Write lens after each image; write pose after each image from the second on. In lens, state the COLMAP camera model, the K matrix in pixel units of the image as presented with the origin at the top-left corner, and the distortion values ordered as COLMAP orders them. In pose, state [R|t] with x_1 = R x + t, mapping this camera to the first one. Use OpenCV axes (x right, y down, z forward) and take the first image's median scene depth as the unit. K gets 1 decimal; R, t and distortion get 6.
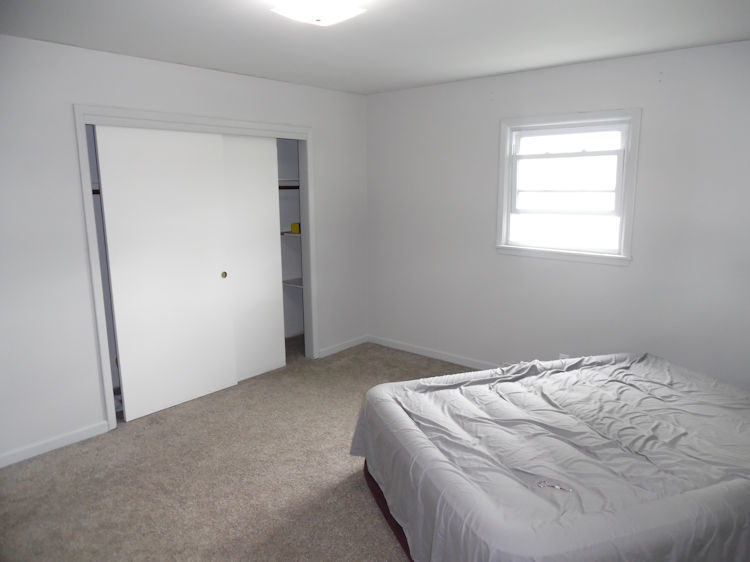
lens RADIAL K [[553.8, 0, 375.0], [0, 553.8, 281.0], [0, 0, 1]] dist [-0.004956, -0.002269]
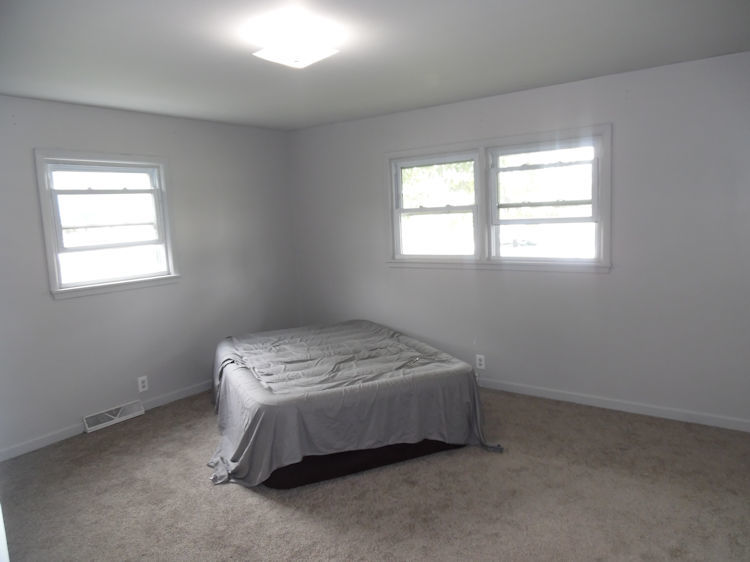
lens RADIAL K [[553.8, 0, 375.0], [0, 553.8, 281.0], [0, 0, 1]] dist [-0.004956, -0.002269]
pose [[-0.155063, -0.108068, 0.981976, -0.736926], [0.220120, 0.965231, 0.140985, -0.095108], [-0.963069, 0.238014, -0.125884, 0.646717]]
